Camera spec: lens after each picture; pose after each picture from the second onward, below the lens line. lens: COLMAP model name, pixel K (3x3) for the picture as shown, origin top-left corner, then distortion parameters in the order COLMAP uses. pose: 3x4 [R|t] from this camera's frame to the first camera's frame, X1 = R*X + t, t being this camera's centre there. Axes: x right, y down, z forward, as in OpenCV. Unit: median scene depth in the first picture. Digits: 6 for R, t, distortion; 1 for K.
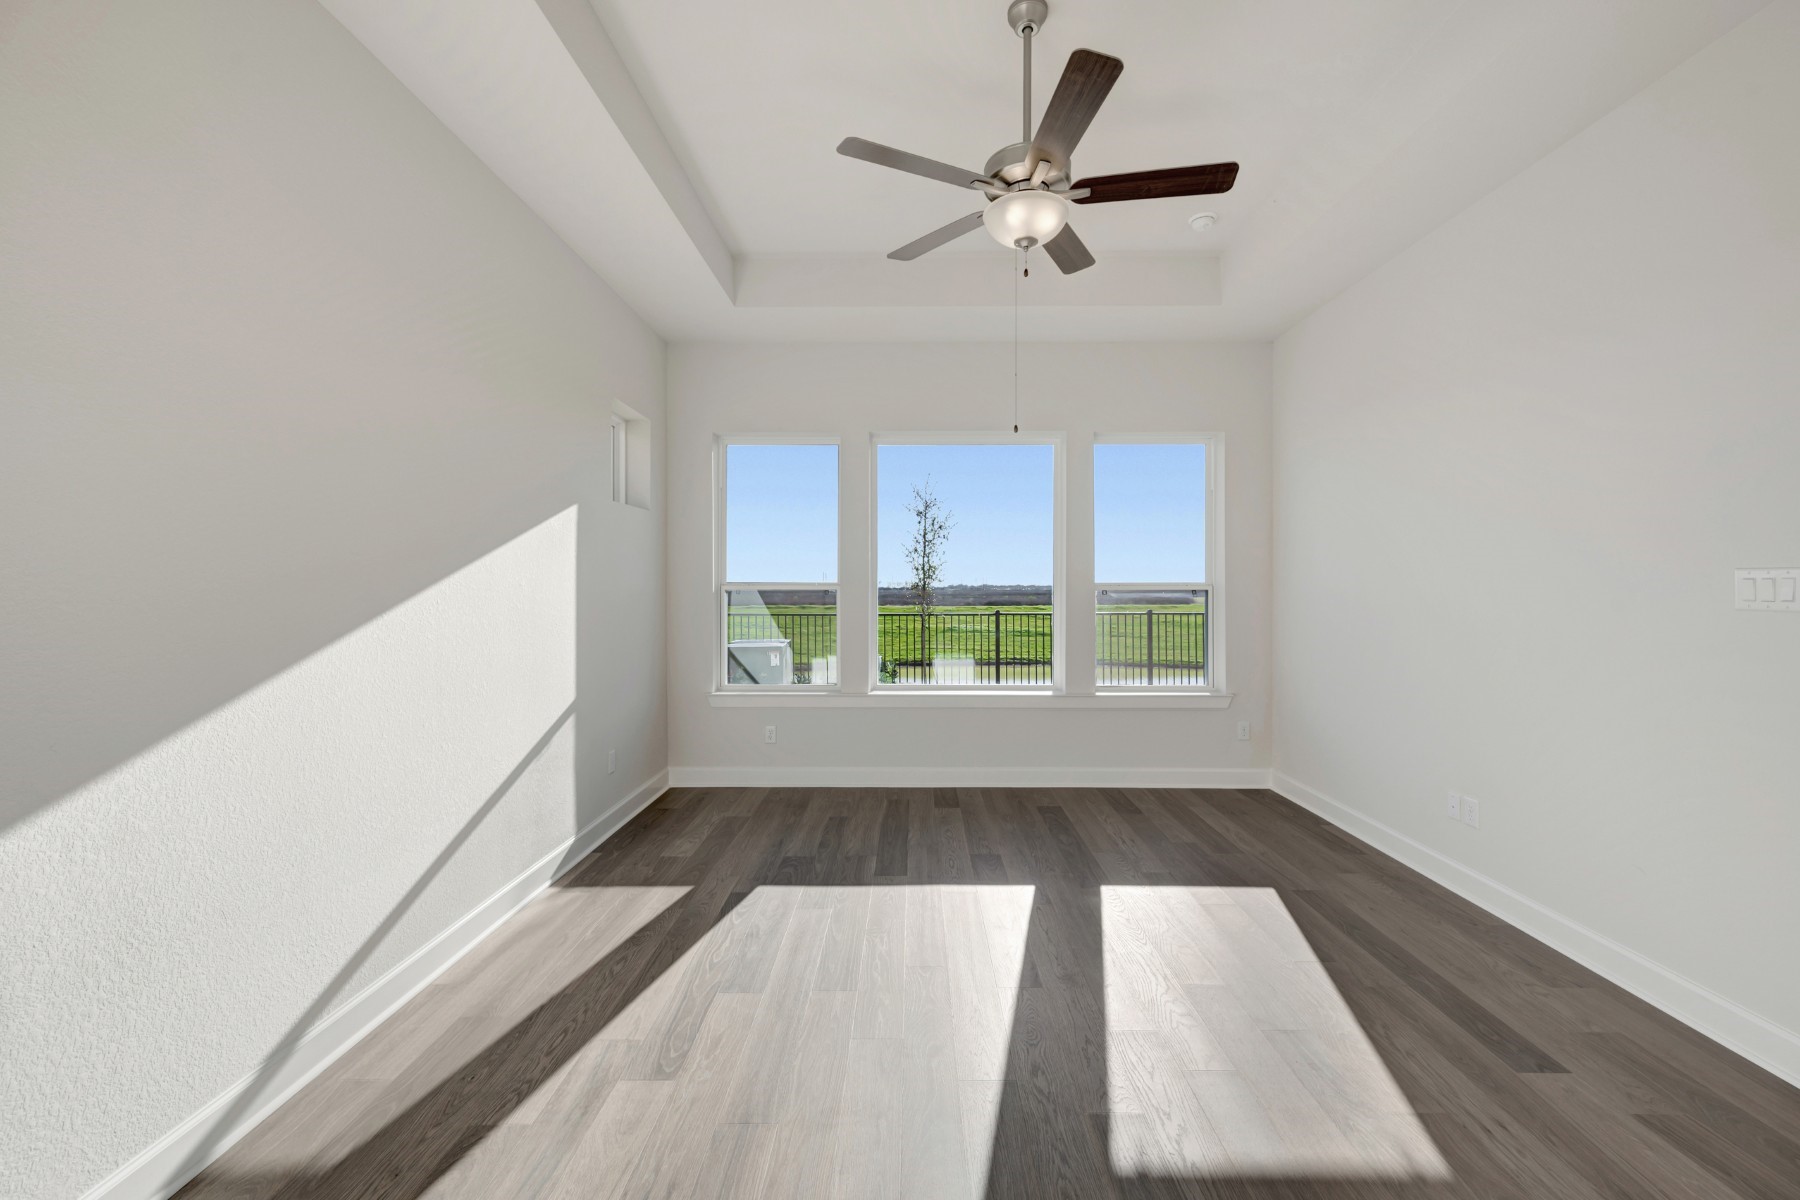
lens RADIAL K [[711.7, 0, 916.2], [0, 711.7, 590.4], [0, 0, 1]] dist [0.004394, -0.000833]
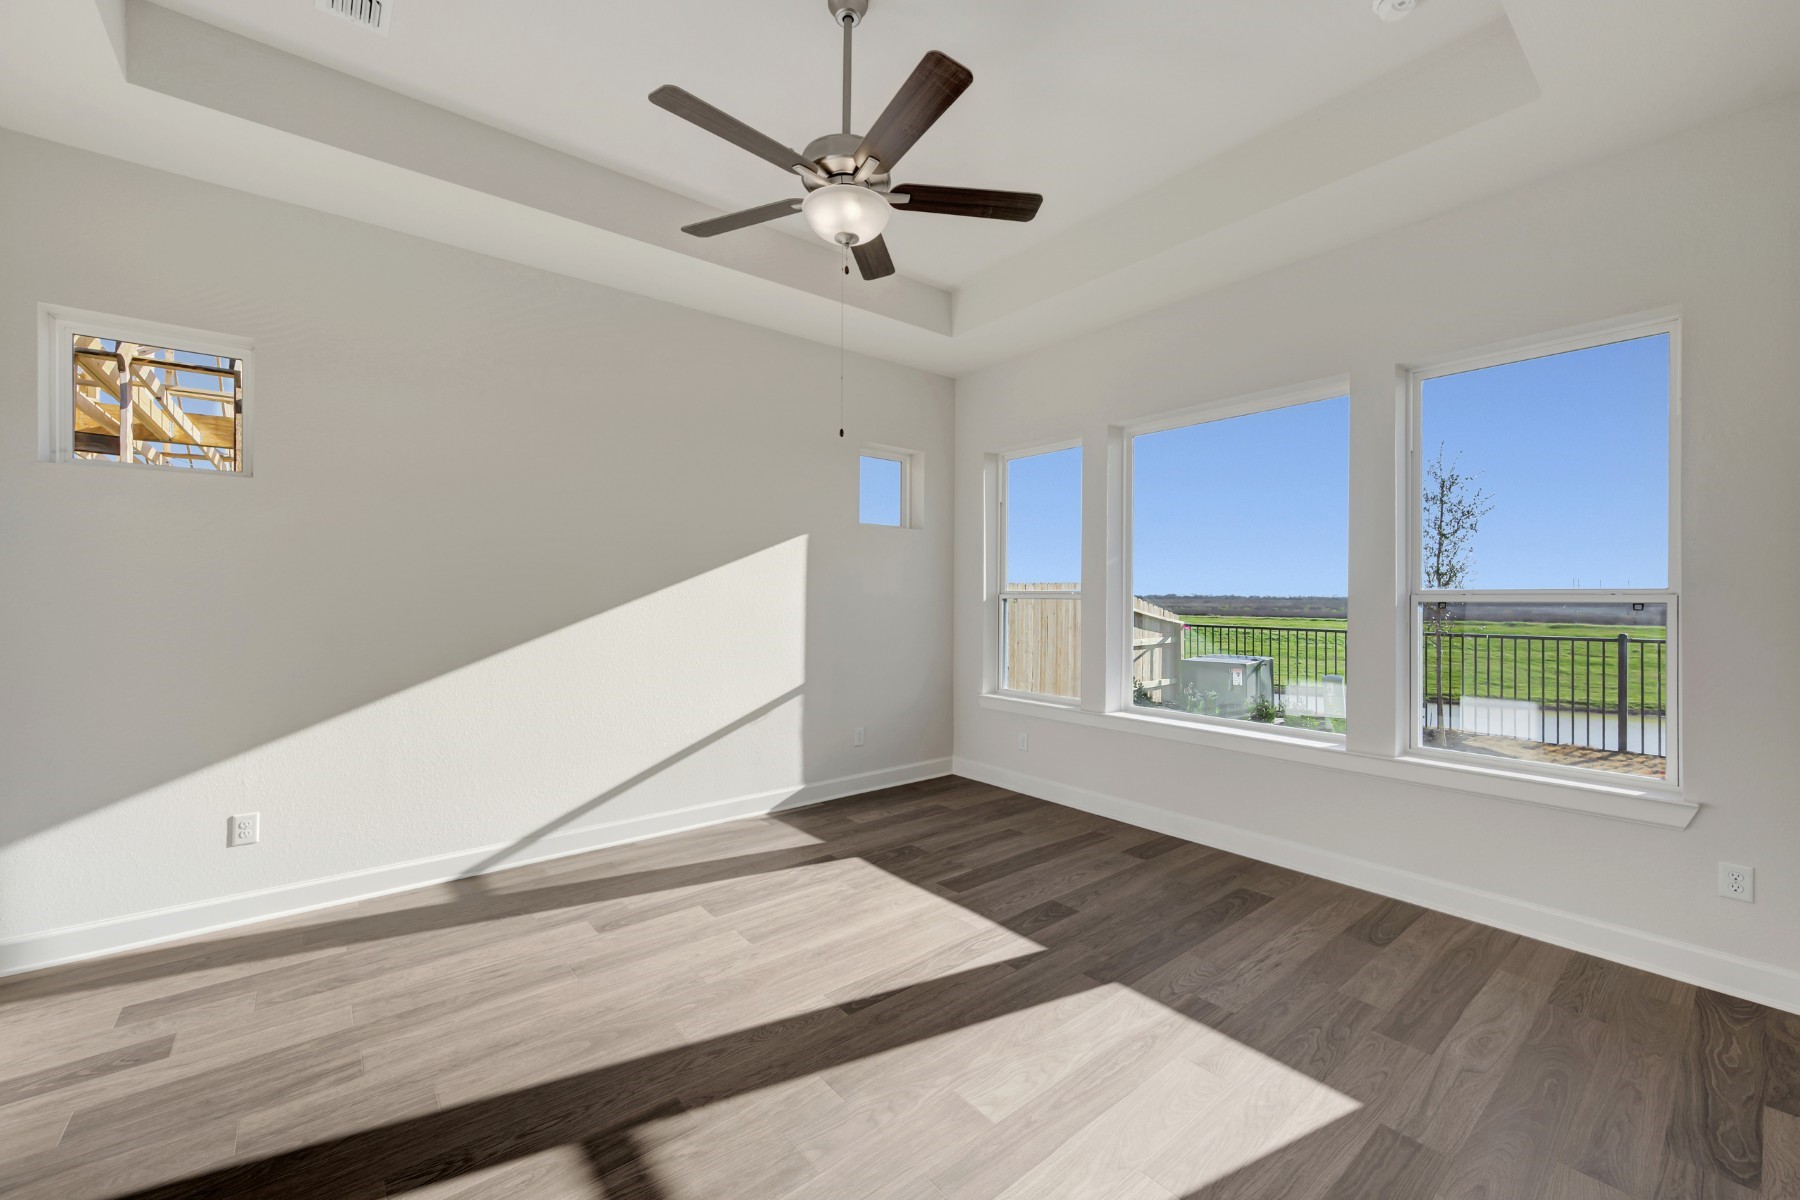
lens RADIAL K [[711.7, 0, 901.3], [0, 711.7, 599.5], [0, 0, 1]] dist [0.004394, -0.000833]
pose [[0.637982, 0.004360, -0.770039, 0.565803], [-0.005959, 0.999982, 0.000724, 0.000257], [0.770028, 0.004127, 0.637997, 0.263409]]
